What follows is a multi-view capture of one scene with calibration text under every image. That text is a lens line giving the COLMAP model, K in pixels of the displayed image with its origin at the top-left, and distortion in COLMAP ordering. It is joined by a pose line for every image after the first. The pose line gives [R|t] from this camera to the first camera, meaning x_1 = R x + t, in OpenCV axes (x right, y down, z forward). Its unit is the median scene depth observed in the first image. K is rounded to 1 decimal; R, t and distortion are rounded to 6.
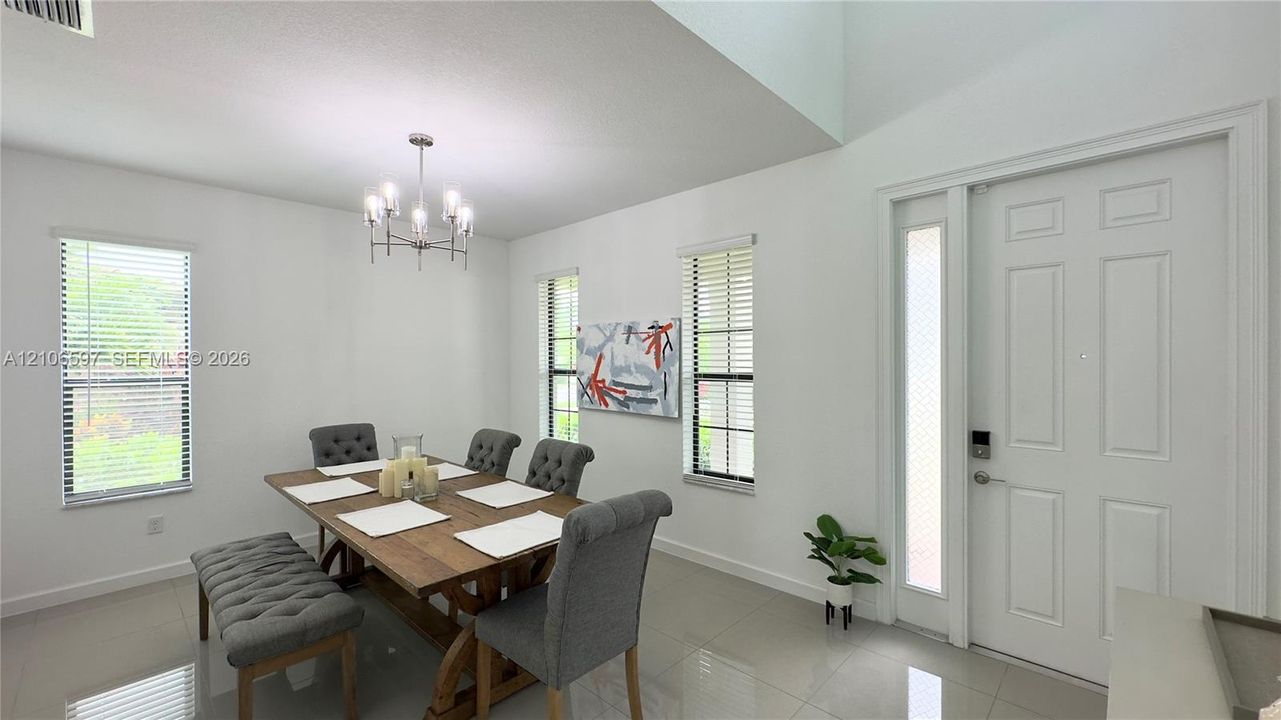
lens RADIAL K [[514.2, 0, 640.3], [0, 514.2, 362.5], [0, 0, 1]] dist [-0.001021, 0.000159]
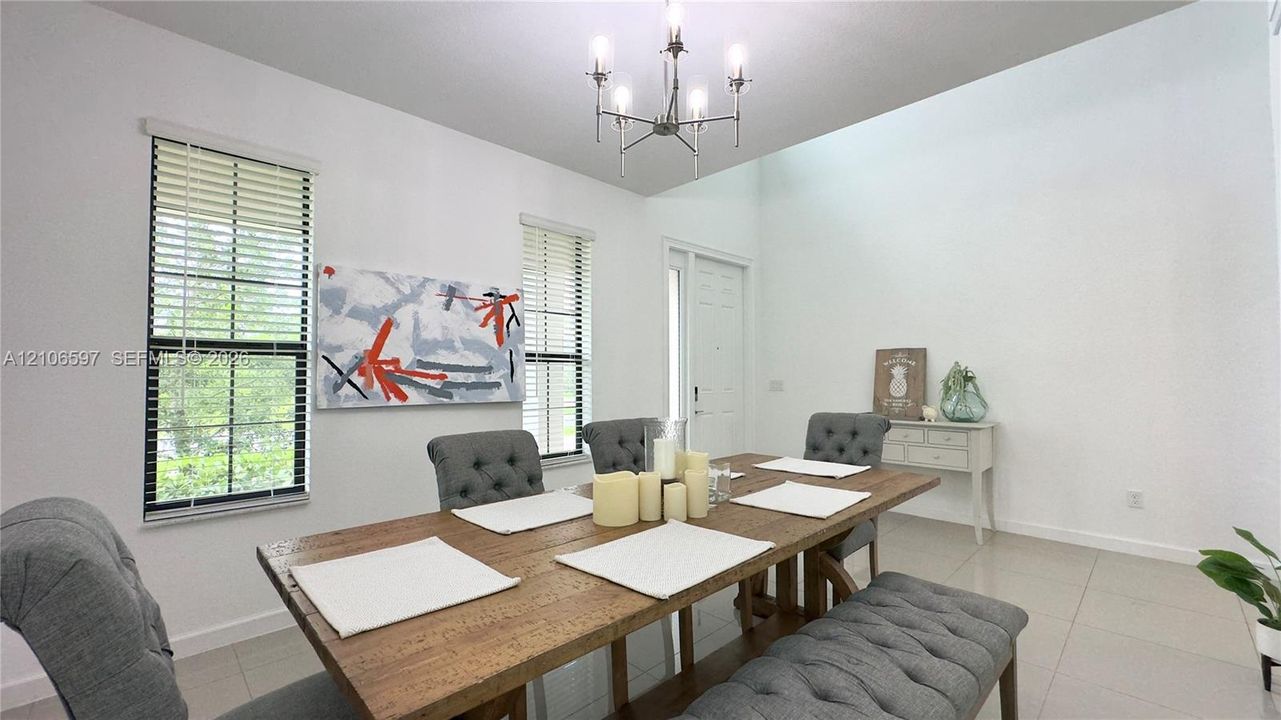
lens RADIAL K [[514.2, 0, 640.3], [0, 514.2, 362.5], [0, 0, 1]] dist [-0.001021, 0.000159]
pose [[0.035286, 0.031482, 0.998881, -0.754660], [0.009351, 0.999450, -0.031830, 0.065040], [-0.999333, 0.010464, 0.034973, 0.712360]]
